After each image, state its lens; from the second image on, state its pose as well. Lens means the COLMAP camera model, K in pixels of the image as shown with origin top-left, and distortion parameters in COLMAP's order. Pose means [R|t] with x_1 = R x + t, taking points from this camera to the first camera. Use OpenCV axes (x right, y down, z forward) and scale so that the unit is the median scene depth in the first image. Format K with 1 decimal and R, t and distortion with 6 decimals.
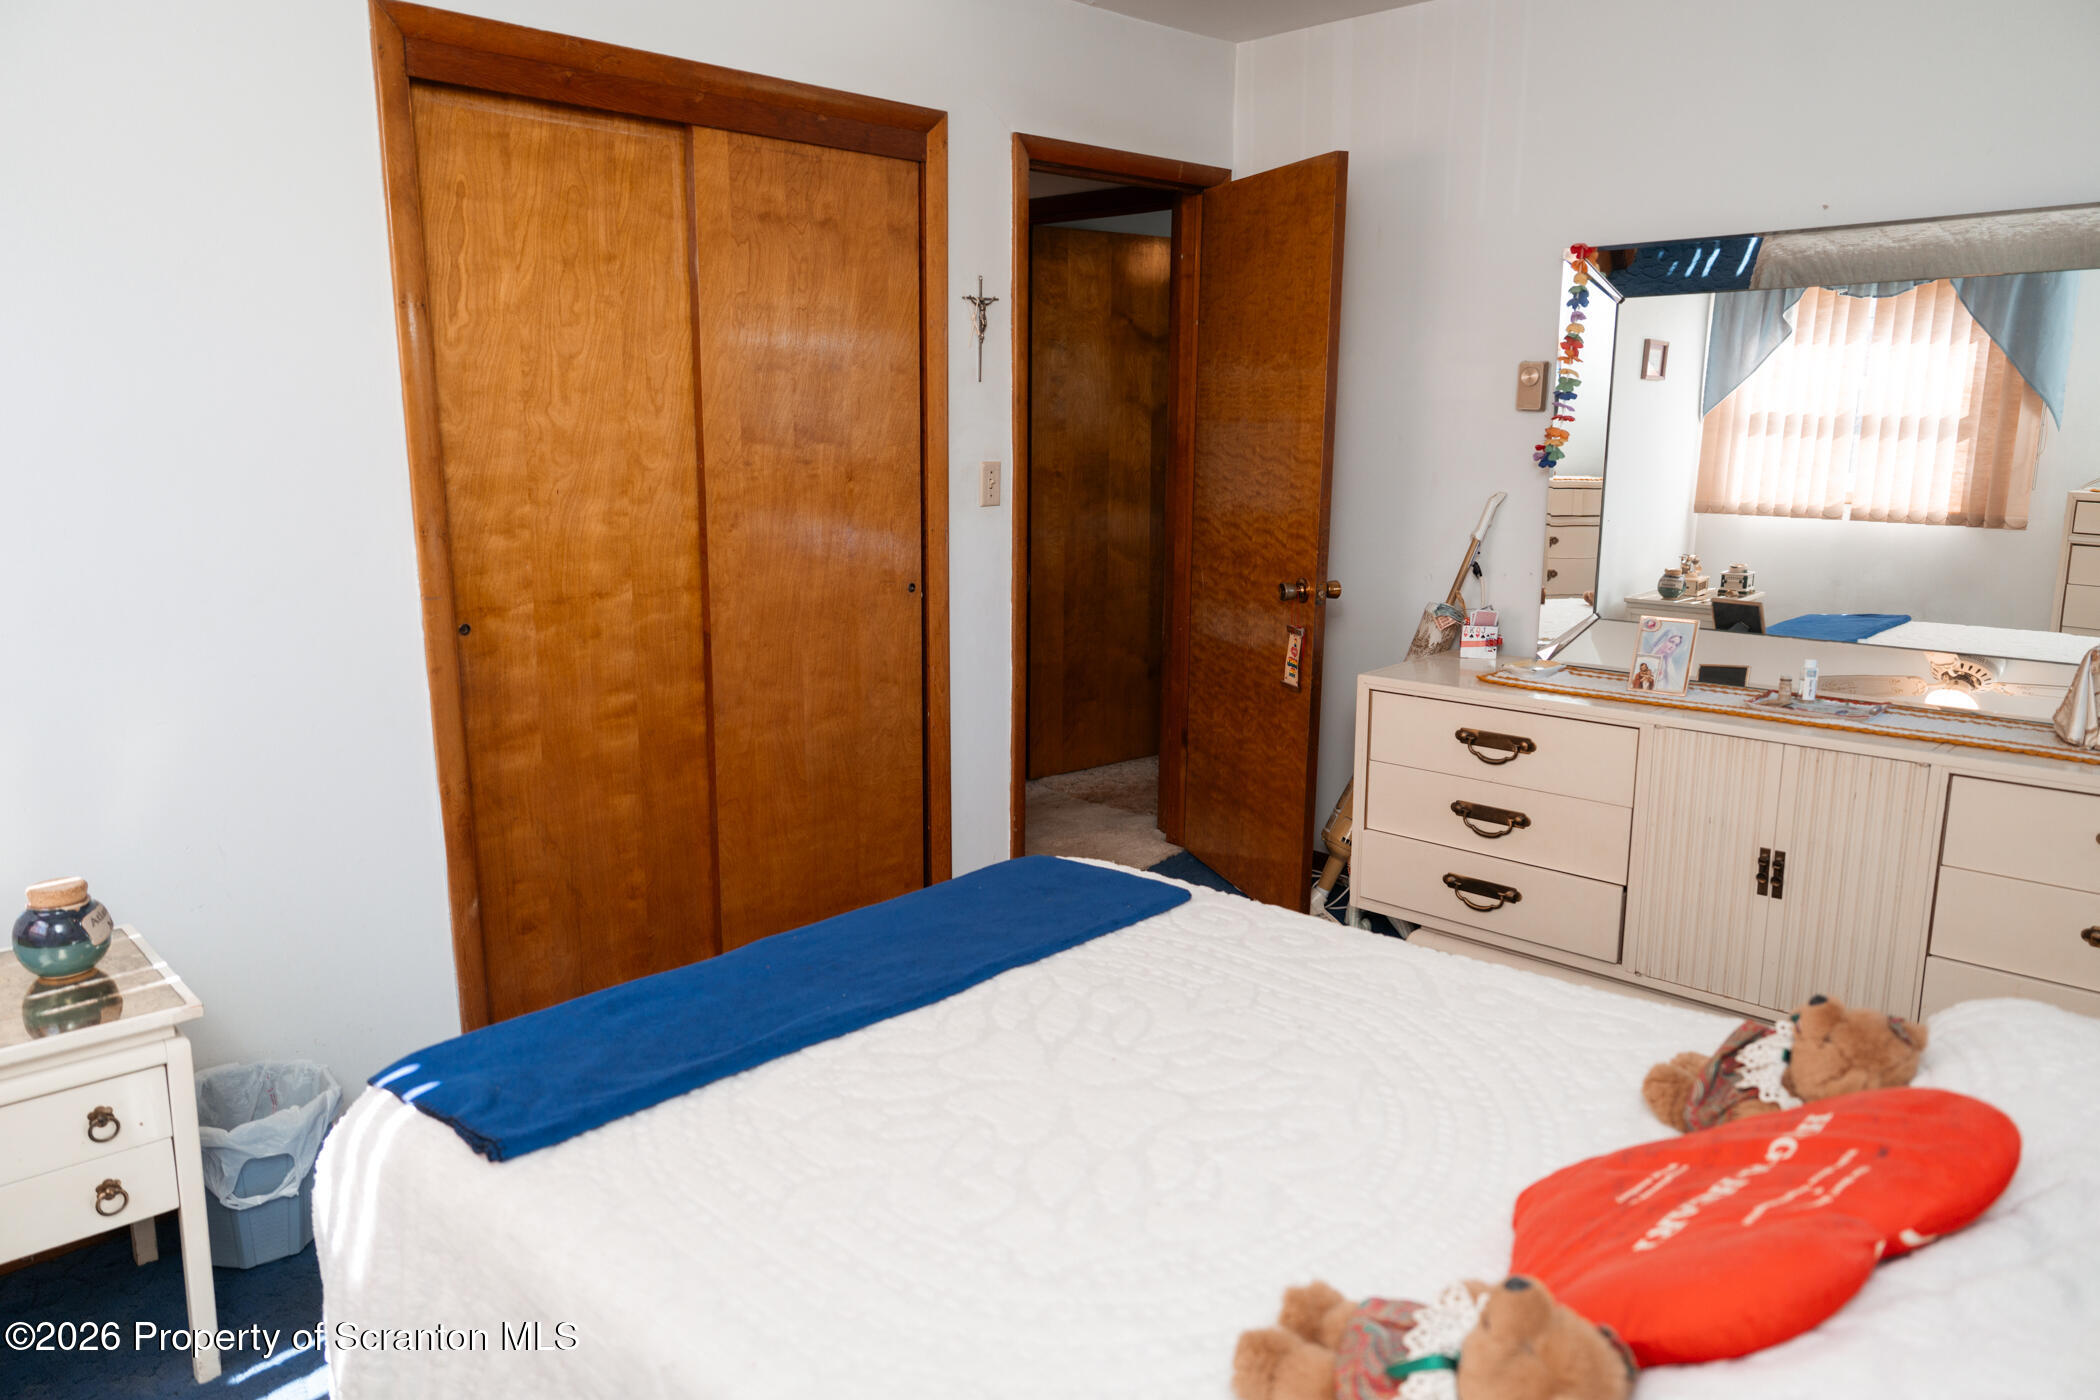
lens RADIAL K [[1417.3, 0, 1057.3], [0, 1417.3, 702.7], [0, 0, 1]] dist [-0.015858, 0.019683]
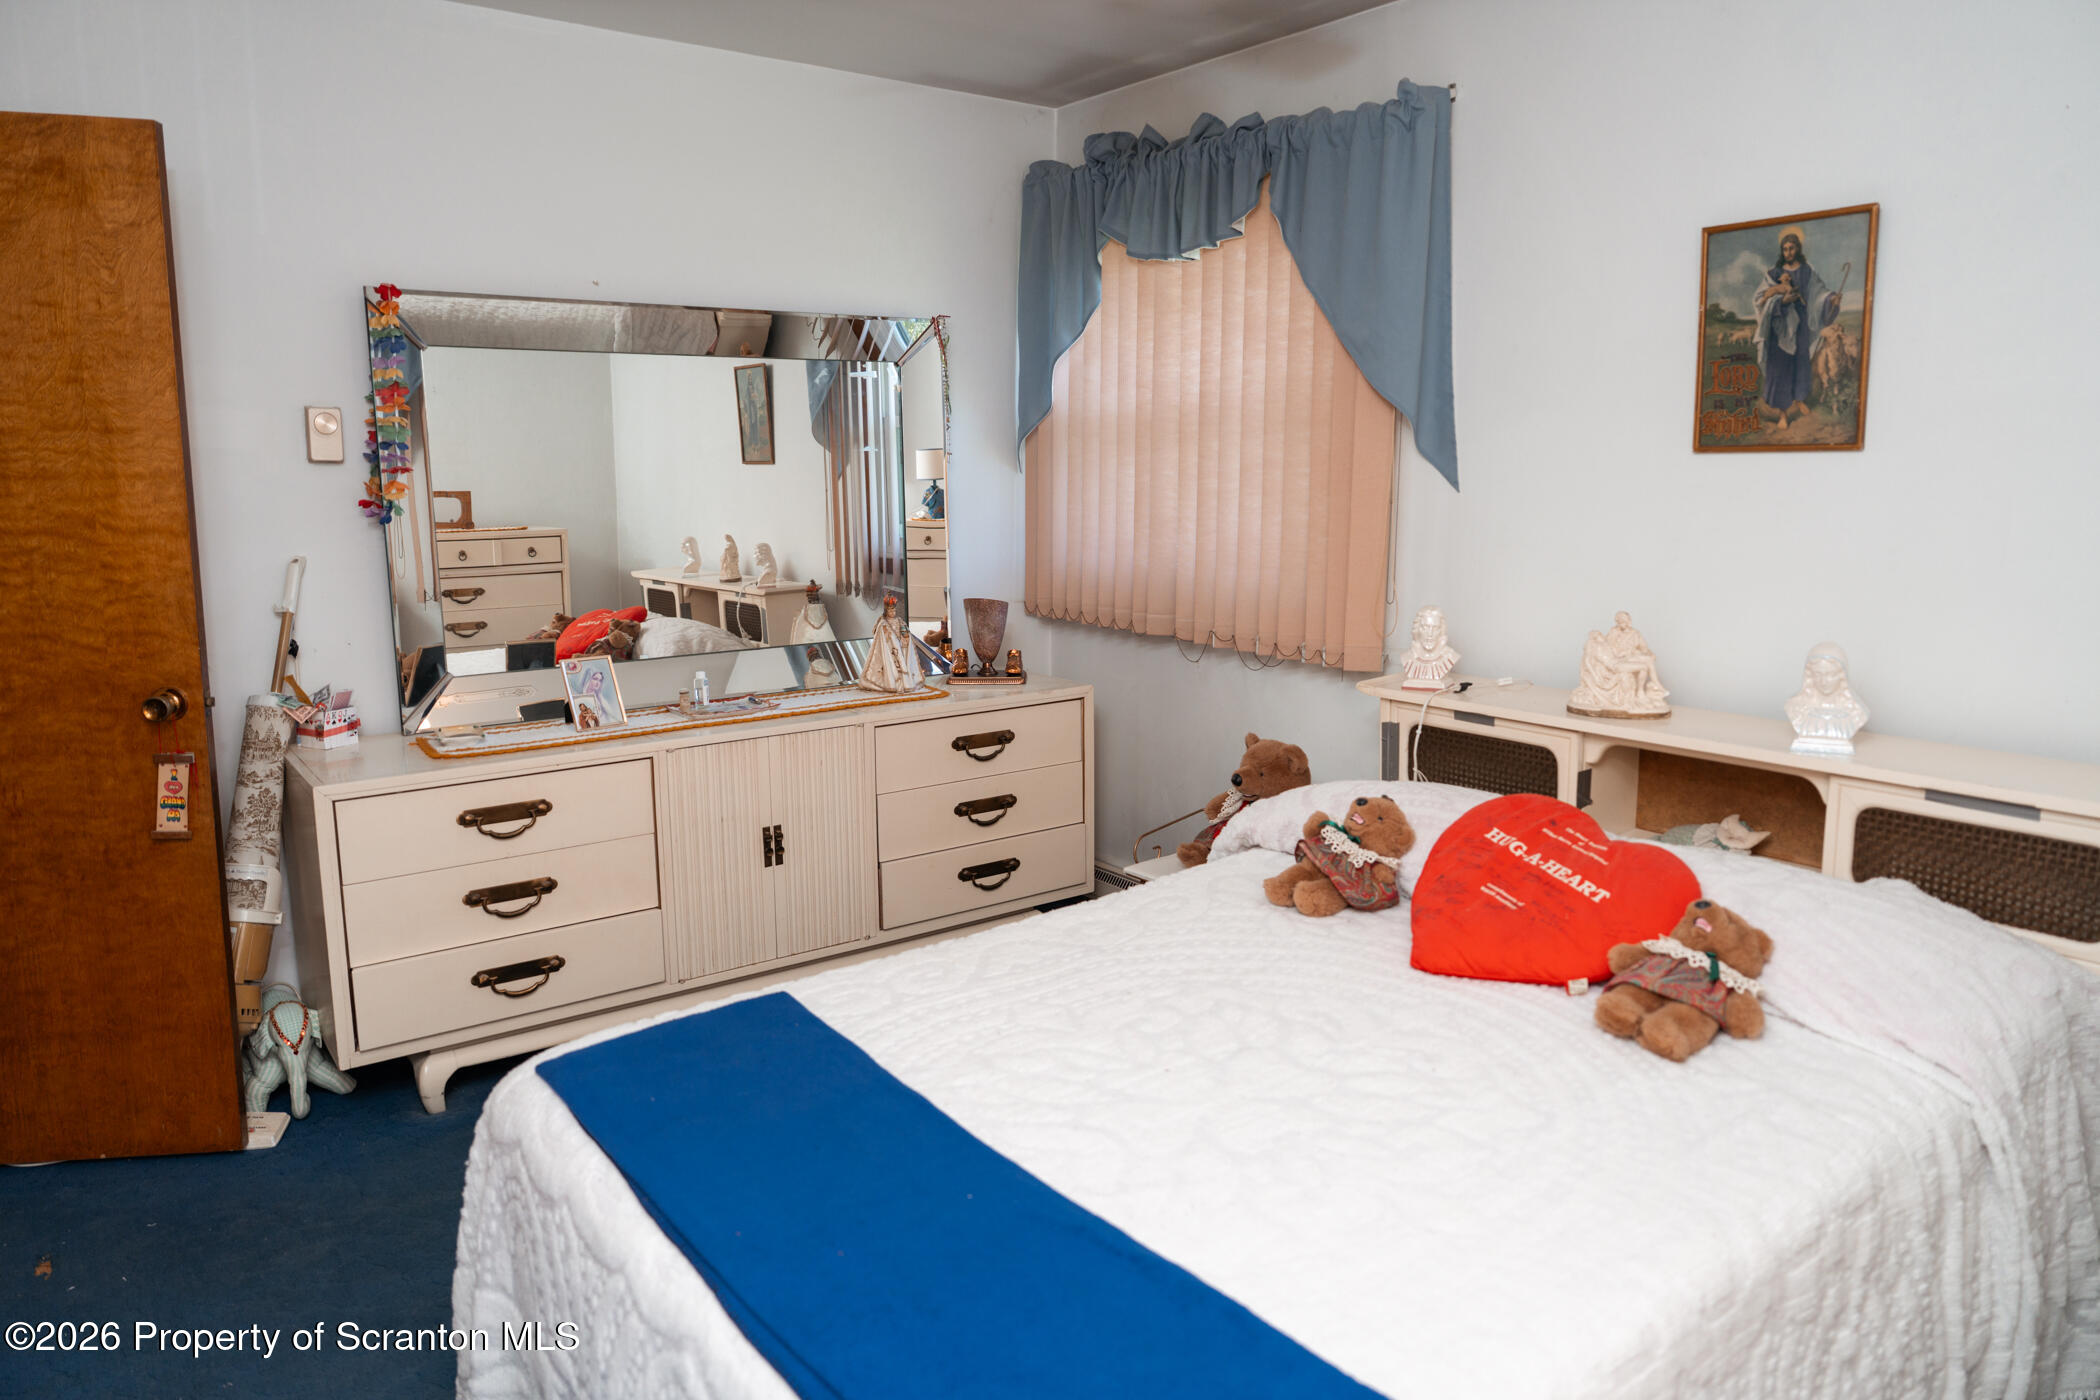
lens RADIAL K [[1417.3, 0, 1055.6], [0, 1417.3, 693.8], [0, 0, 1]] dist [-0.015858, 0.019683]
pose [[0.153090, -0.159820, 0.975203, -0.547696], [0.199584, 0.971500, 0.127882, -0.099257], [-0.967848, 0.175058, 0.180625, 0.478364]]
